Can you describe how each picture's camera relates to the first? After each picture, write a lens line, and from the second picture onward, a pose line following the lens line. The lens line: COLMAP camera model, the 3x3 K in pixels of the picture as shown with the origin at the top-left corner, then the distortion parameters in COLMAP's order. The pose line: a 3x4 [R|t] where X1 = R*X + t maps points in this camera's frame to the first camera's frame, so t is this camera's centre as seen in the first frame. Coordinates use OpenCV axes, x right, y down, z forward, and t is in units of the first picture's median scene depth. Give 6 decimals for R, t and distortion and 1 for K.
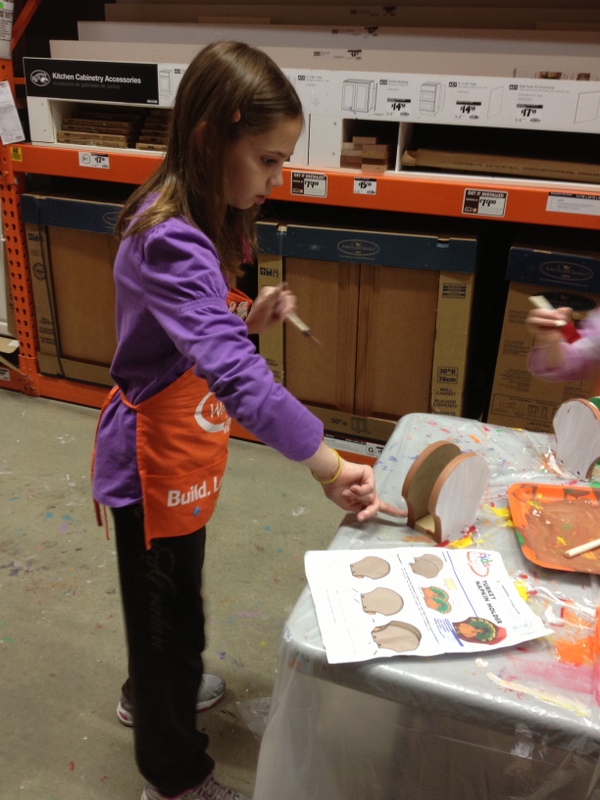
lens RADIAL K [[807.8, 0, 300.0], [0, 807.8, 400.0], [0, 0, 1]] dist [0.256378, -0.524507]
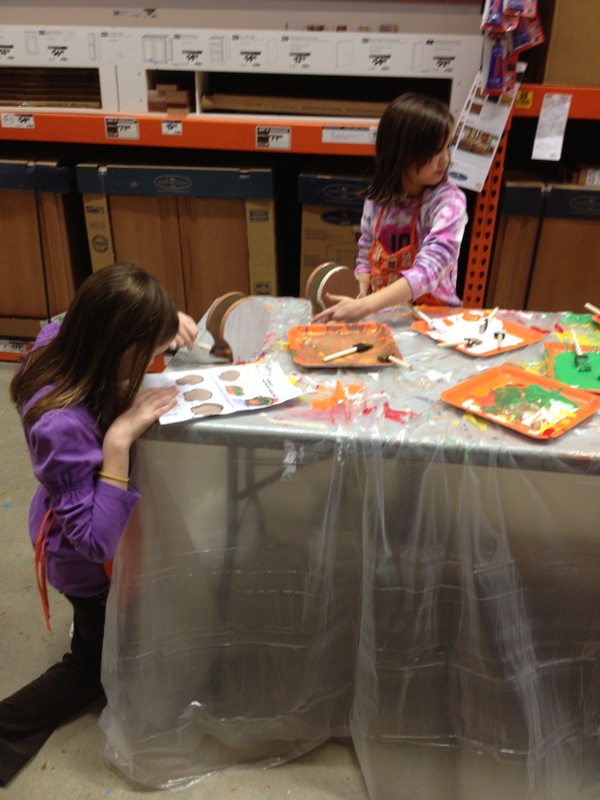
lens RADIAL K [[841.8, 0, 300.0], [0, 841.8, 400.0], [0, 0, 1]] dist [0.226326, -0.447082]
pose [[0.979017, -0.104086, 0.175189, 0.004124], [0.099073, 0.994387, 0.037143, 0.095970], [-0.178071, -0.019007, 0.983834, -0.233488]]
